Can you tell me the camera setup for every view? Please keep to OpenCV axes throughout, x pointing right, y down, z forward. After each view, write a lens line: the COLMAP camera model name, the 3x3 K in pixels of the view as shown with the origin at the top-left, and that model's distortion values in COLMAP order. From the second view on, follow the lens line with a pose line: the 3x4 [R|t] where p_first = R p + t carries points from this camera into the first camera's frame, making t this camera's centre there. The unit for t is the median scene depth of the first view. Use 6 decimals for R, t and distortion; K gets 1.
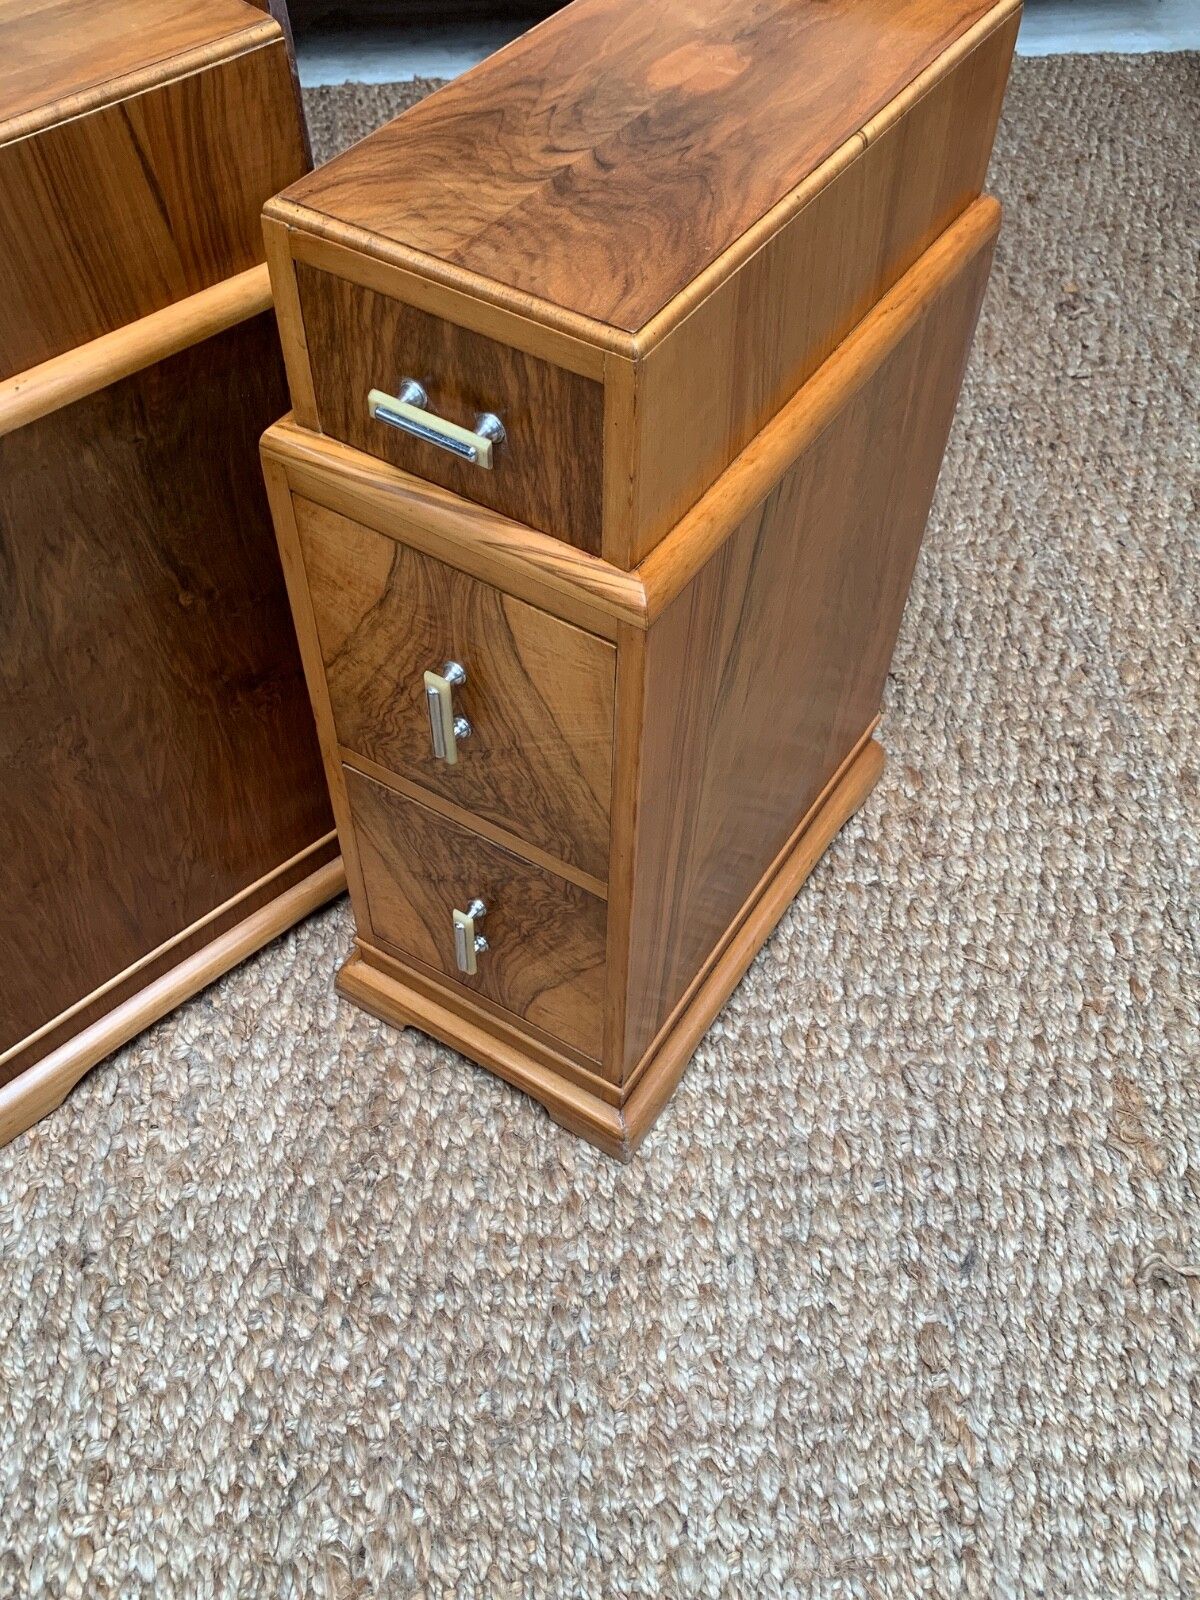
lens RADIAL K [[1445.7, 0, 600.5], [0, 1445.7, 784.0], [0, 0, 1]] dist [0.022502, -0.029902]
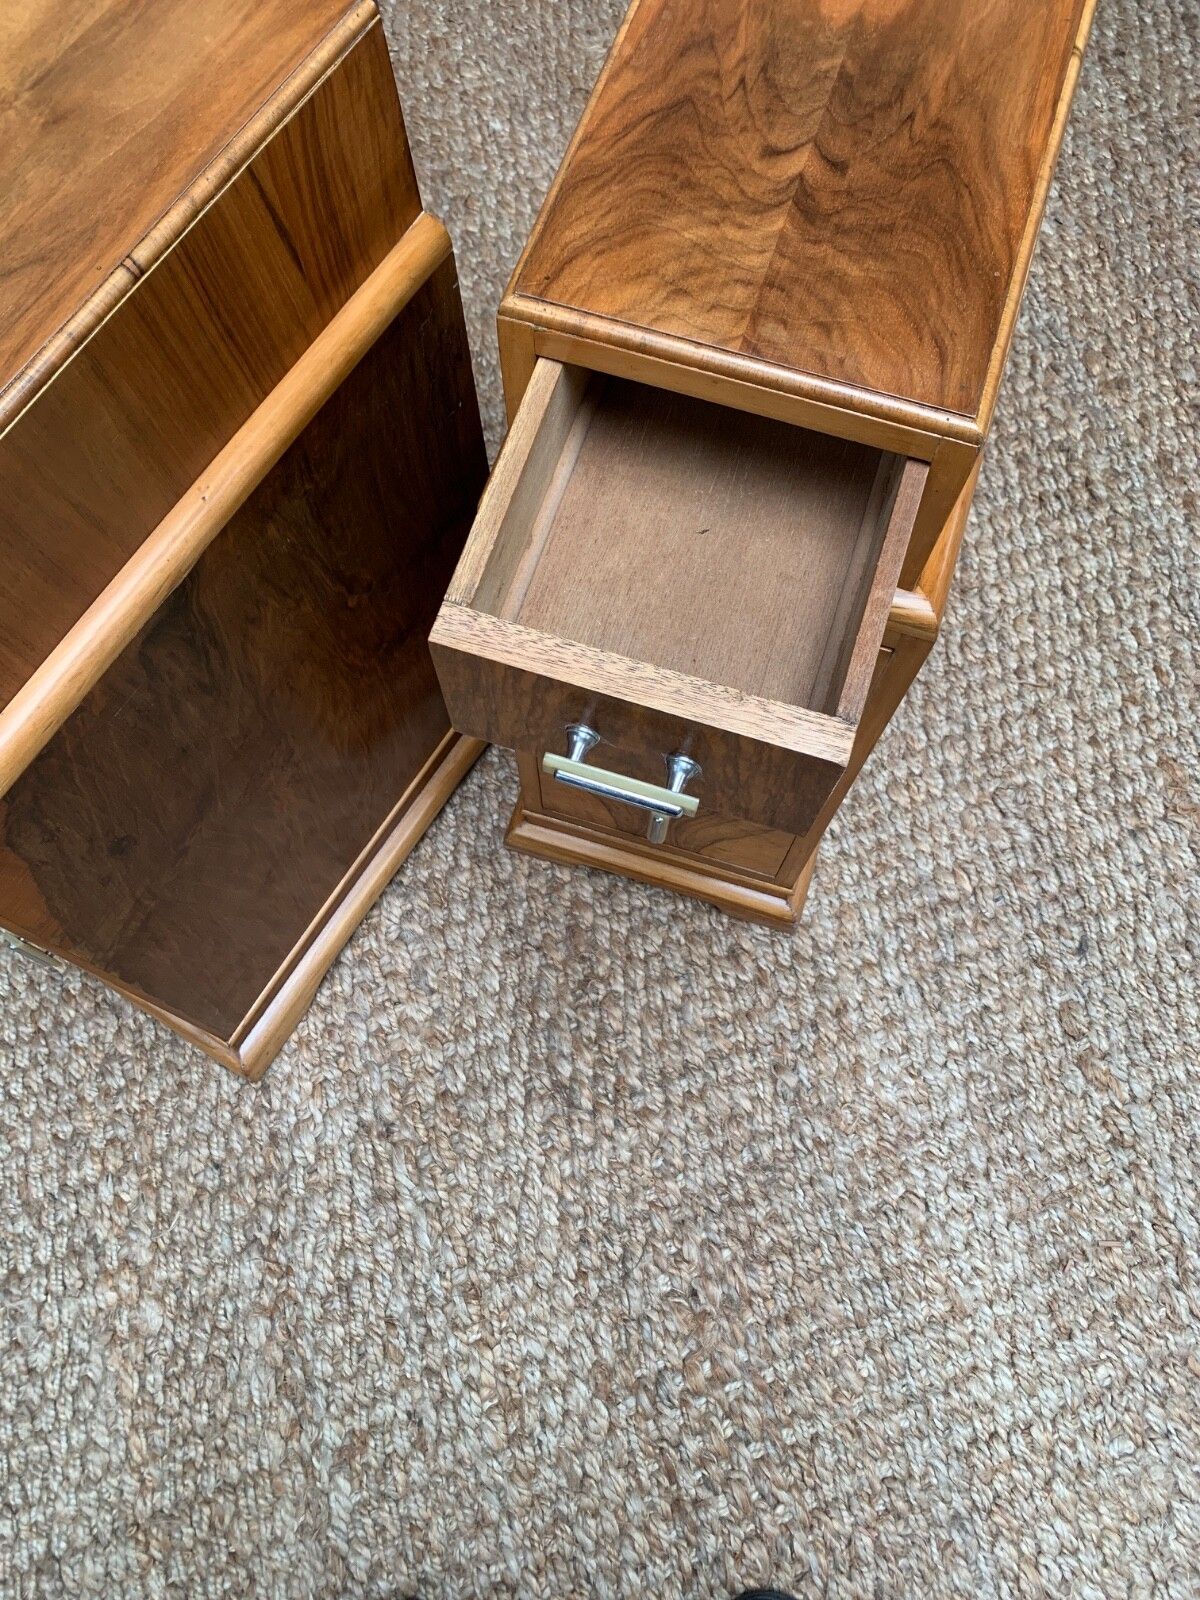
lens RADIAL K [[1226.9, 0, 603.1], [0, 1226.9, 786.8], [0, 0, 1]] dist [0.016180, -0.024753]
pose [[0.967456, -0.241330, 0.076090, -0.195039], [0.202010, 0.917690, 0.342106, -0.242892], [-0.152387, -0.315601, 0.936576, 0.120143]]
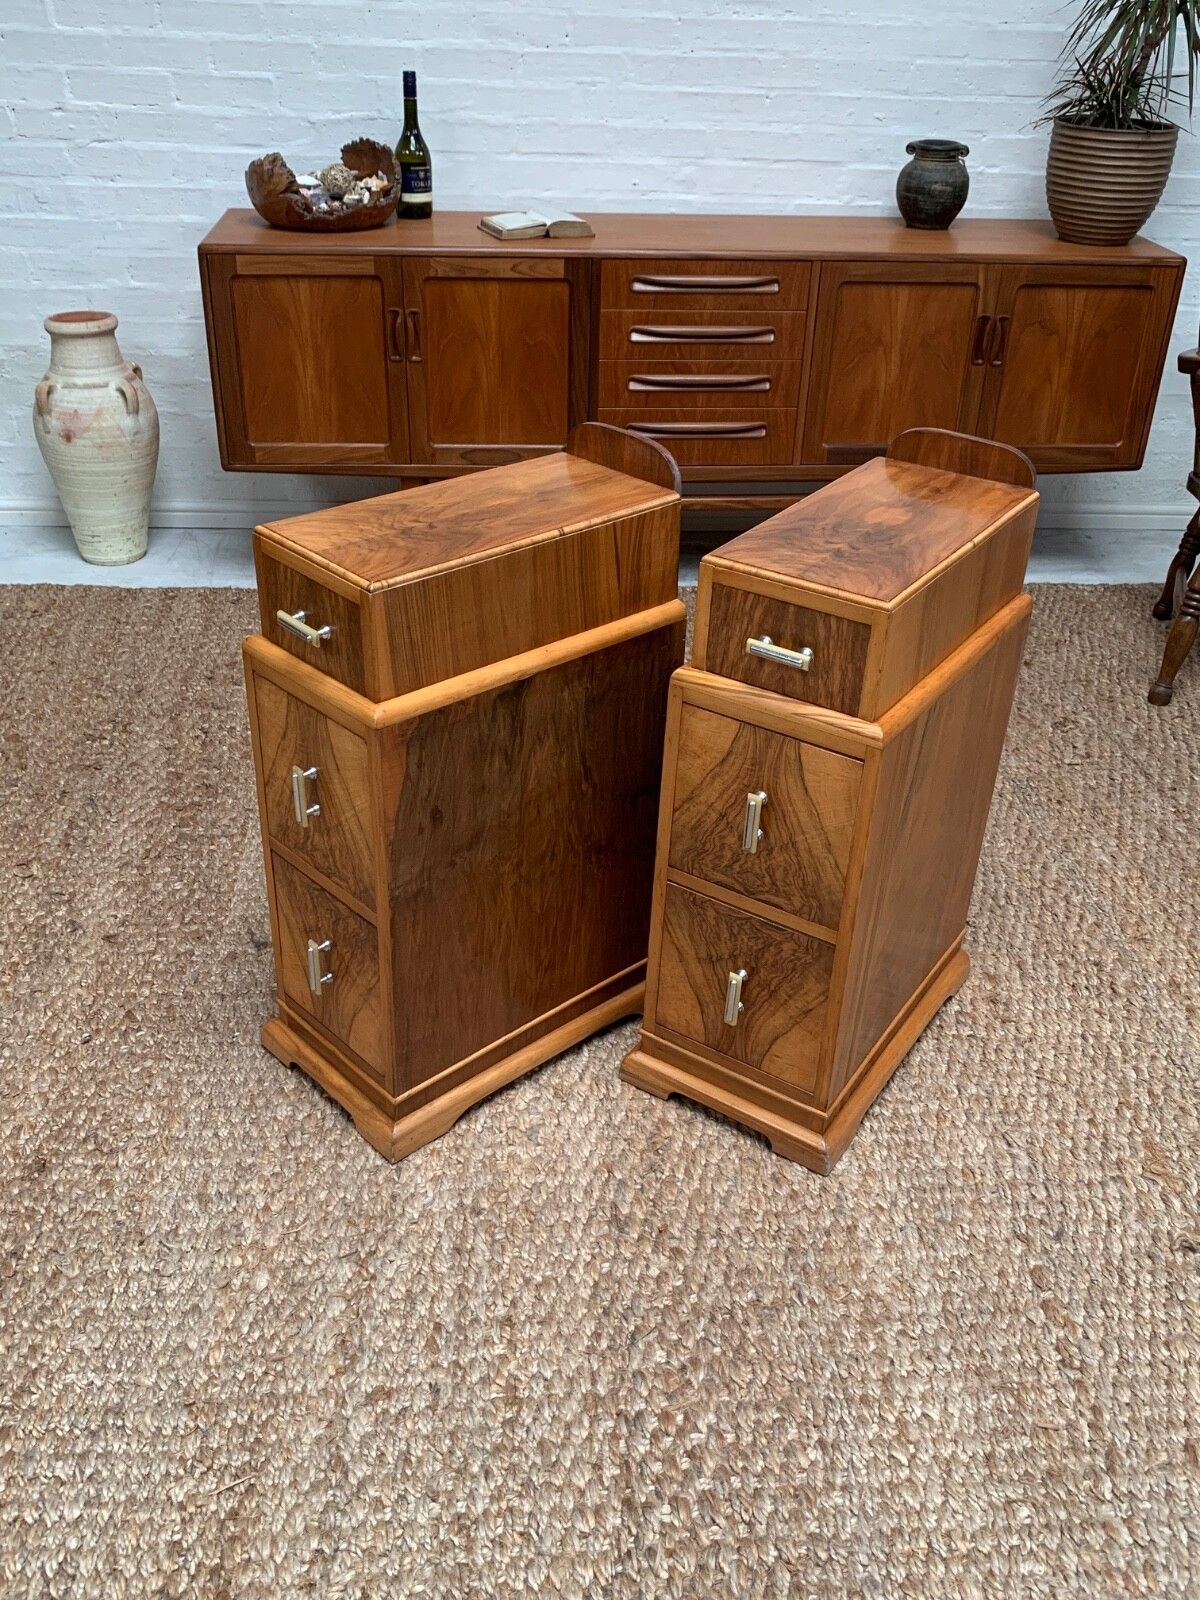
lens RADIAL K [[1445.7, 0, 600.5], [0, 1445.7, 784.0], [0, 0, 1]] dist [0.022502, -0.029902]
pose [[0.999544, 0.030148, 0.001765, -0.246625], [-0.027588, 0.935301, -0.352775, 0.445501], [-0.012286, 0.352565, 0.935707, -0.587191]]
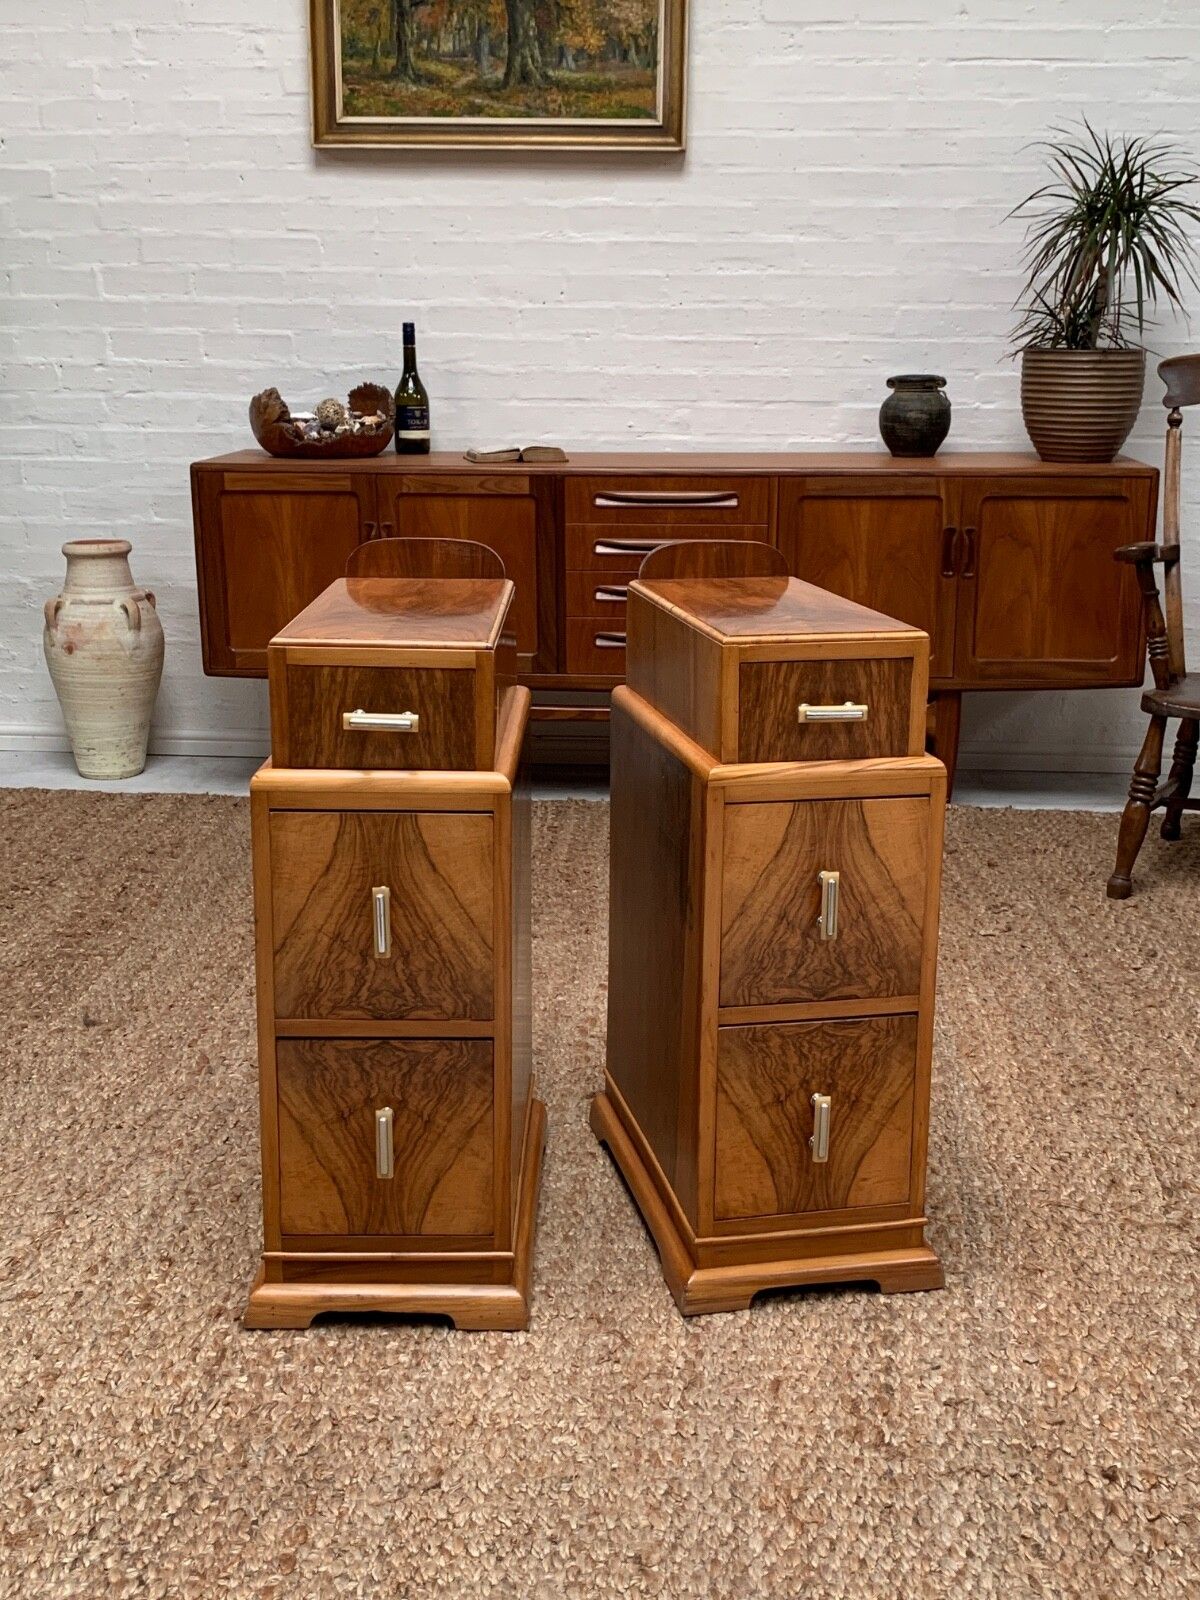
lens RADIAL K [[1749.6, 0, 629.1], [0, 1749.6, 787.3], [0, 0, 1]] dist [0.171607, -0.537087]
pose [[0.987851, 0.040521, -0.150031, 0.399611], [-0.121490, 0.803373, -0.582951, 1.053266], [0.096909, 0.594096, 0.798536, -0.768929]]
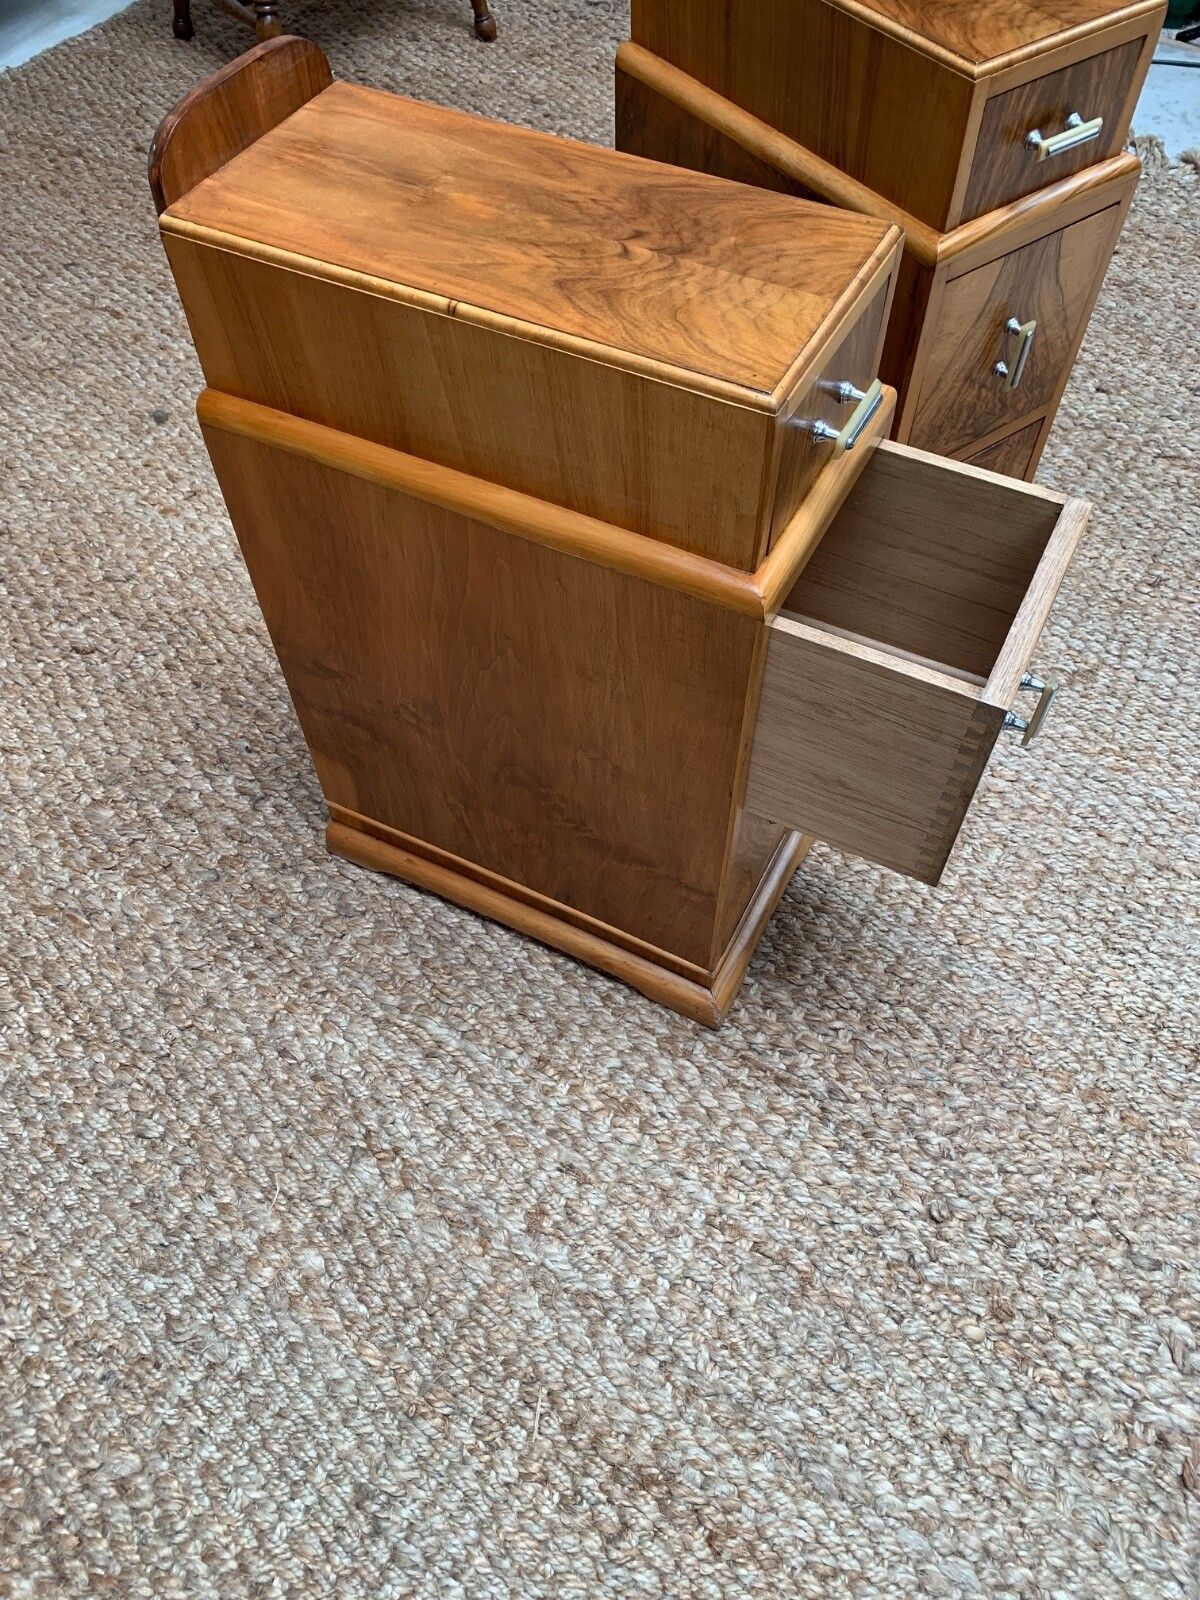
lens RADIAL K [[1226.9, 0, 603.1], [0, 1226.9, 786.8], [0, 0, 1]] dist [0.016180, -0.024753]
pose [[0.599688, -0.655386, 0.459177, -0.637277], [0.625336, 0.741838, 0.242137, 0.012745], [-0.499329, 0.141933, 0.854708, -0.105905]]
